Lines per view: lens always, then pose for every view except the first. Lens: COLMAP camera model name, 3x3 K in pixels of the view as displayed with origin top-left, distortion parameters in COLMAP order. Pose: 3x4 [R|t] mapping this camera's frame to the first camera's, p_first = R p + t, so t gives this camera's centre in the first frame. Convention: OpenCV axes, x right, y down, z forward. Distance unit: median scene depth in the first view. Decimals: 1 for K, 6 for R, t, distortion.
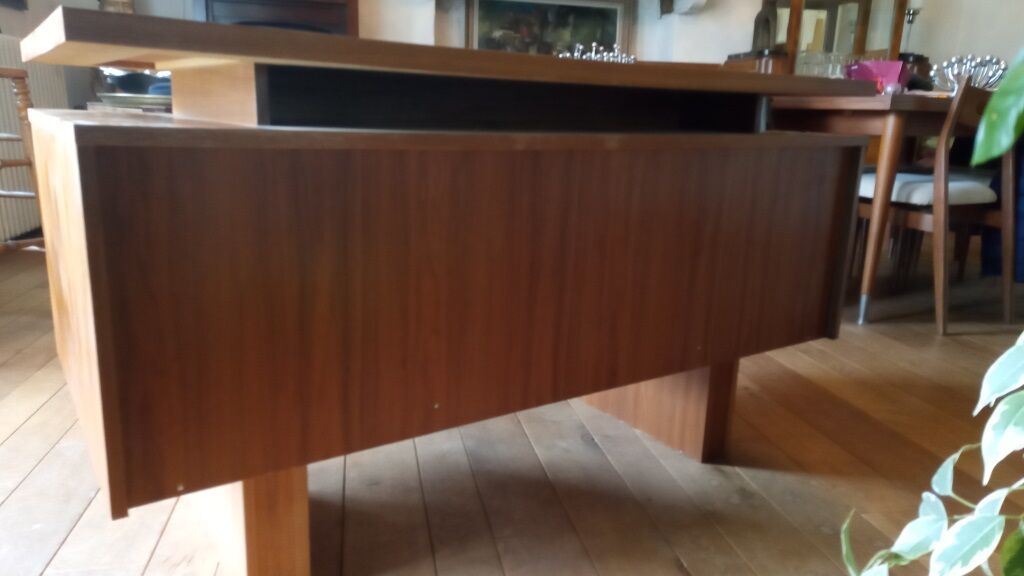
lens RADIAL K [[748.1, 0, 515.7], [0, 748.1, 286.8], [0, 0, 1]] dist [0.043126, -0.031517]
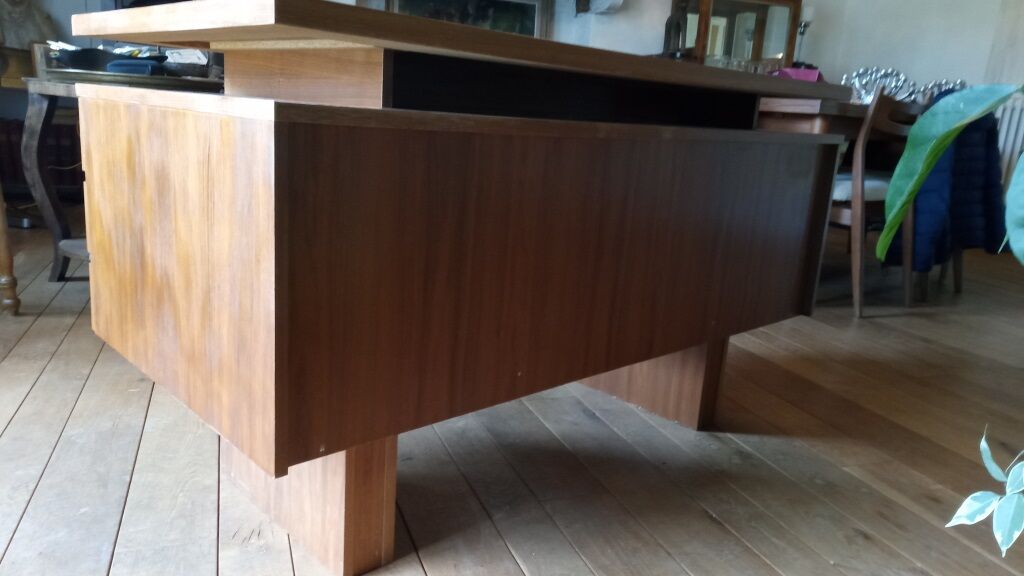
lens RADIAL K [[766.0, 0, 512.0], [0, 766.0, 288.0], [0, 0, 1]] dist [0.009076, 0.000339]
pose [[0.987049, -0.003315, 0.160383, -0.142674], [0.002400, 0.999980, 0.005894, 0.014177], [-0.160400, -0.005433, 0.987037, -0.040418]]
